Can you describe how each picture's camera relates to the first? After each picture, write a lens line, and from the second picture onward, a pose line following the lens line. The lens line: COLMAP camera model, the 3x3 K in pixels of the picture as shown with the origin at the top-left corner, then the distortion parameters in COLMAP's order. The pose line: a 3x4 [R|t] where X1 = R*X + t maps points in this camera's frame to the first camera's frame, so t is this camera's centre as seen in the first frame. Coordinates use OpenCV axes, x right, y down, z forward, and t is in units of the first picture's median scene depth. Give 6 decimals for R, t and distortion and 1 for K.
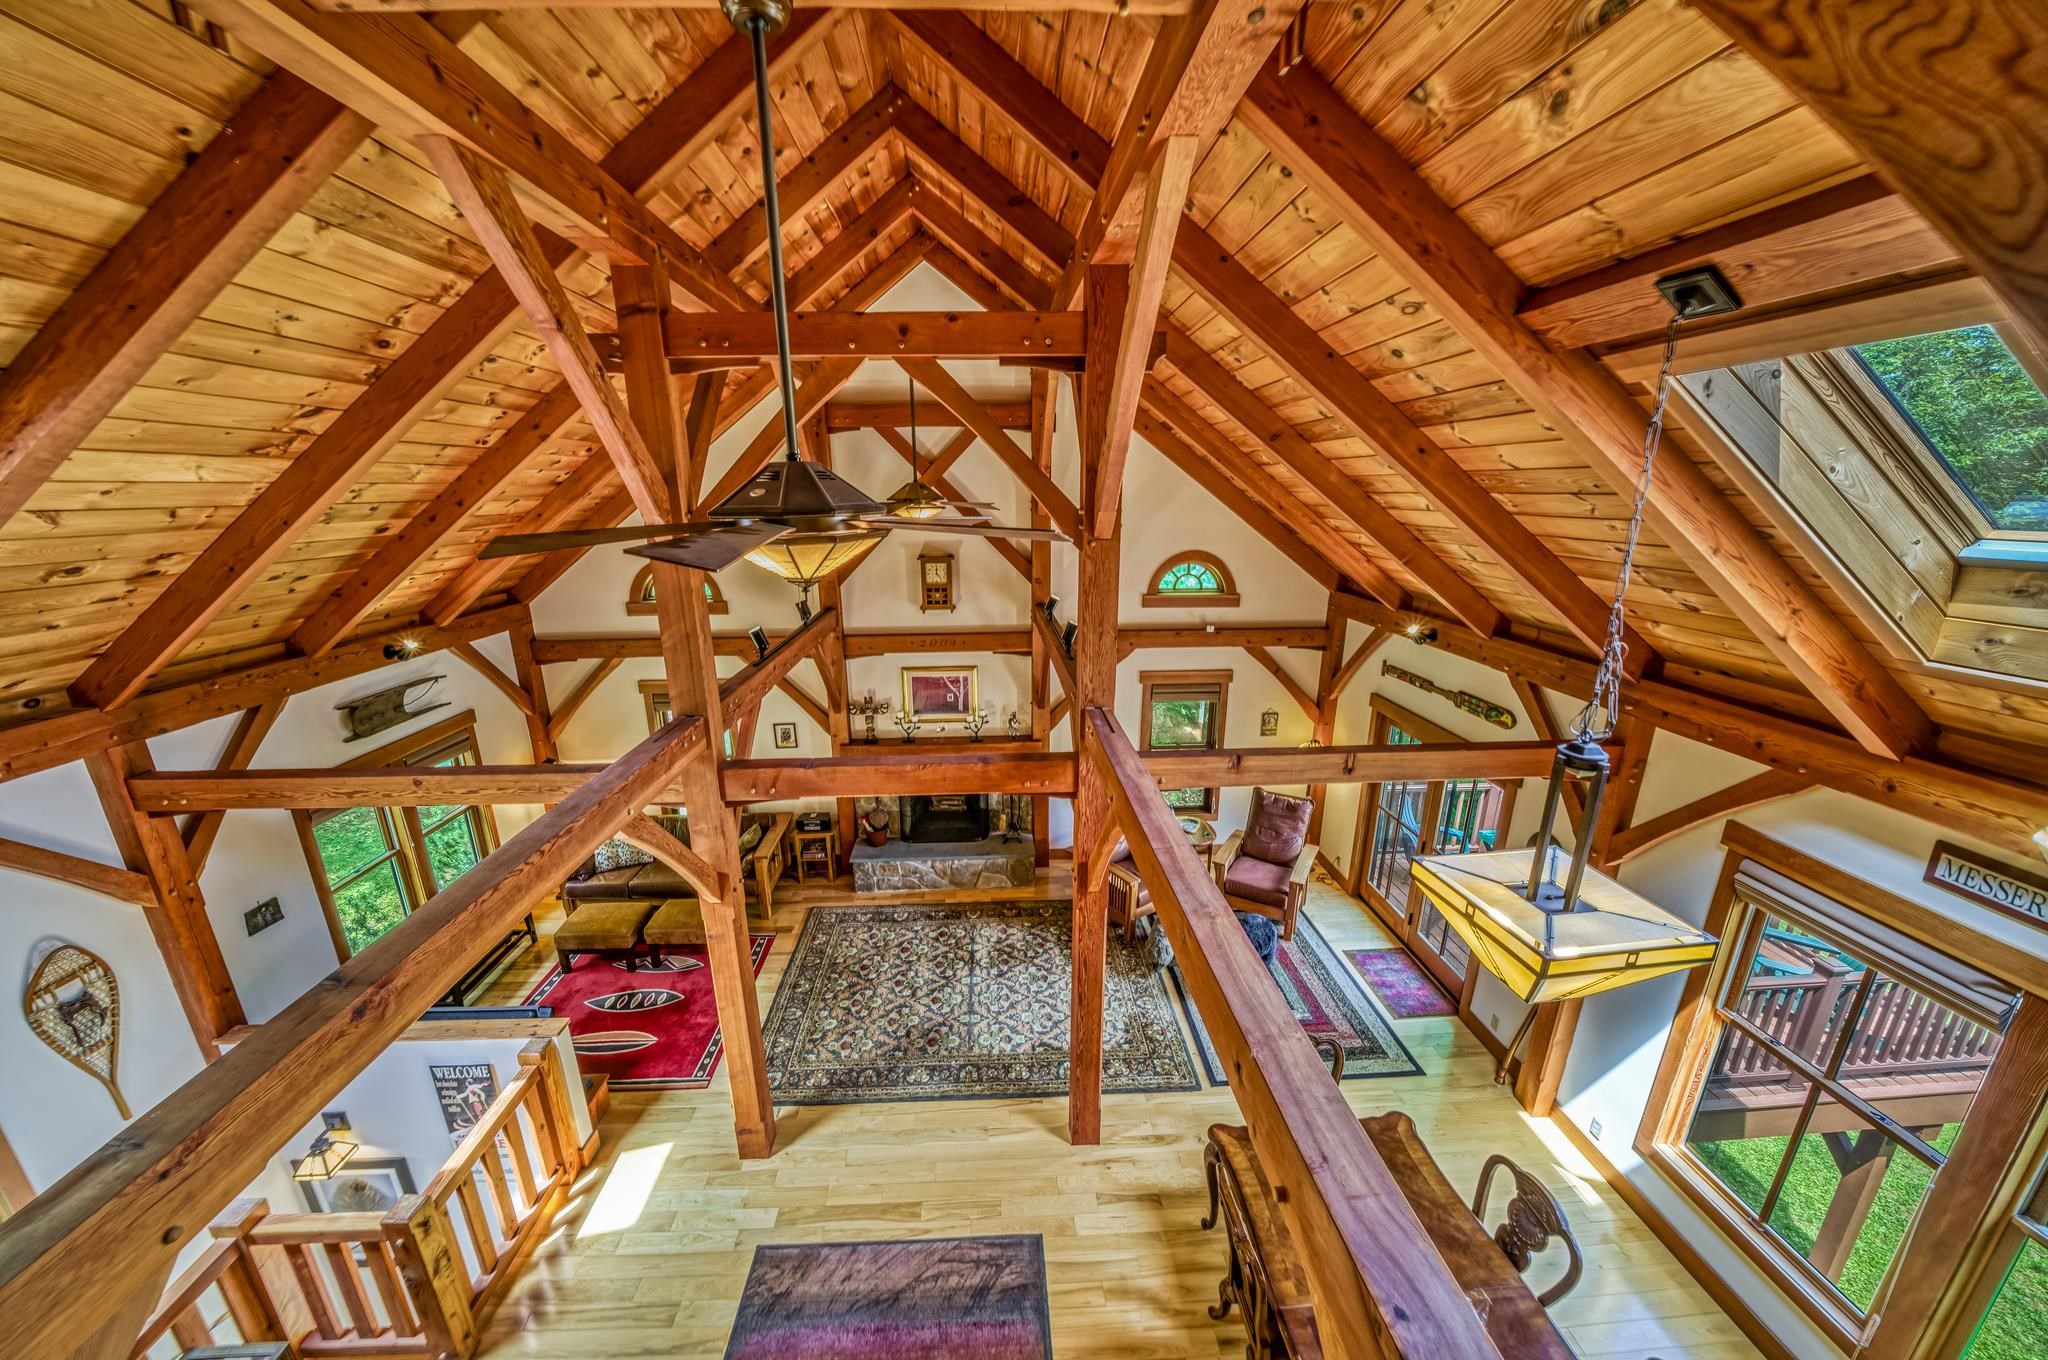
lens RADIAL K [[708.7, 0, 1014.3], [0, 708.7, 695.3], [0, 0, 1]] dist [-0.016955, 0.000294]
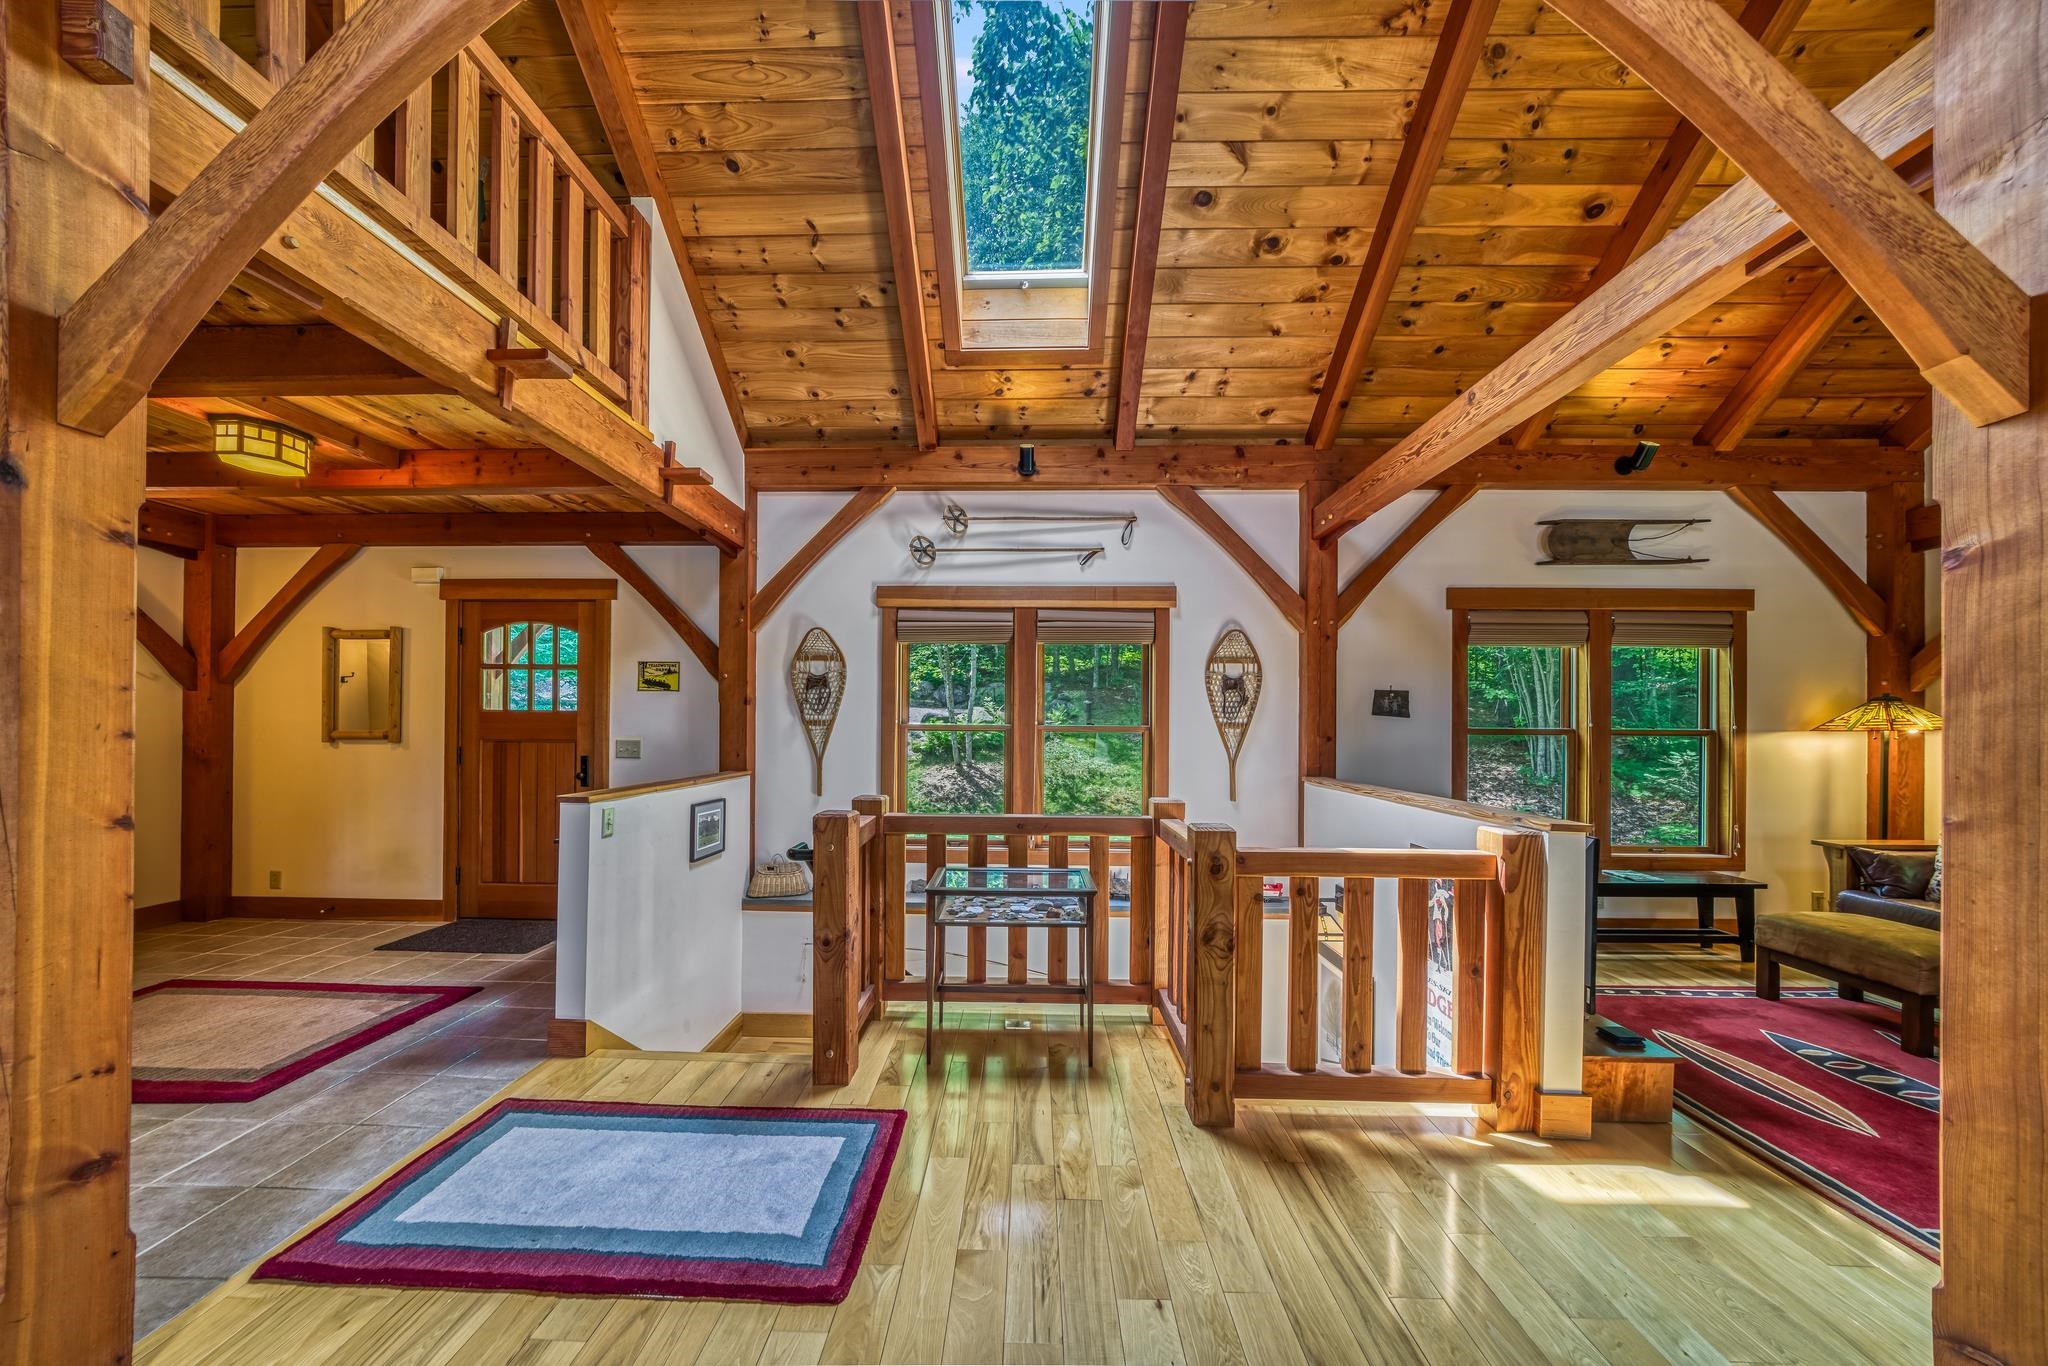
lens RADIAL K [[692.7, 0, 1008.4], [0, 692.7, 719.5], [0, 0, 1]] dist [-0.009061, 0.000198]
pose [[-0.077188, 0.002409, -0.997014, -0.055382], [-0.275841, 0.960912, 0.023677, 0.324807], [0.958099, 0.276845, -0.073507, 0.394123]]
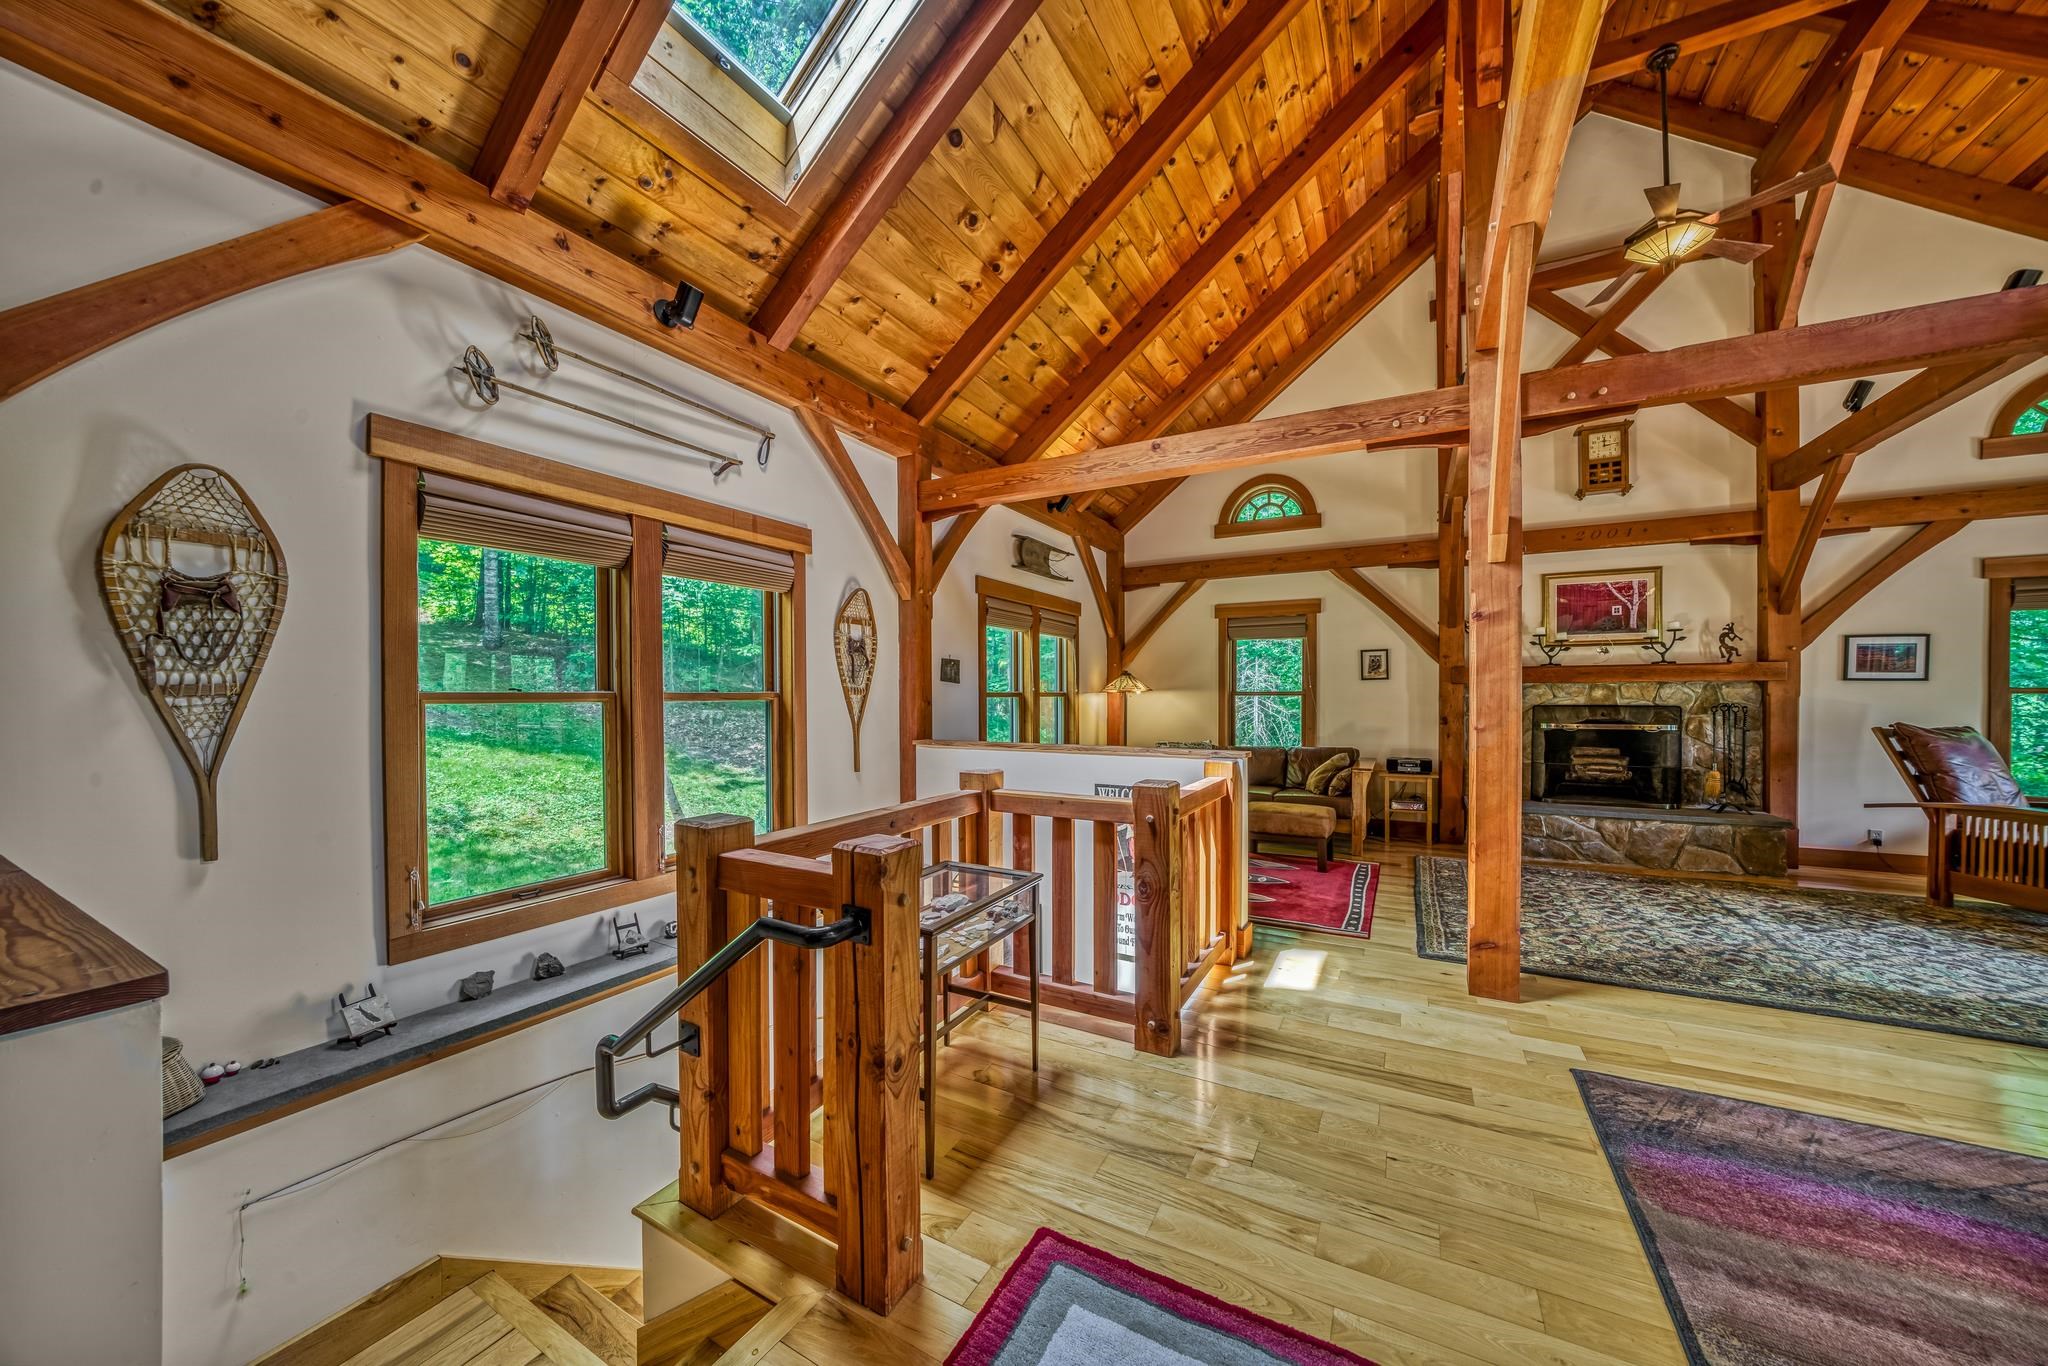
lens RADIAL K [[712.7, 0, 1018.6], [0, 712.7, 700.4], [0, 0, 1]] dist [-0.032470, 0.003830]
pose [[0.849823, 0.012040, -0.526930, -0.280047], [-0.148212, 0.964858, -0.216986, 0.411545], [0.505800, 0.262497, 0.821743, 0.102770]]
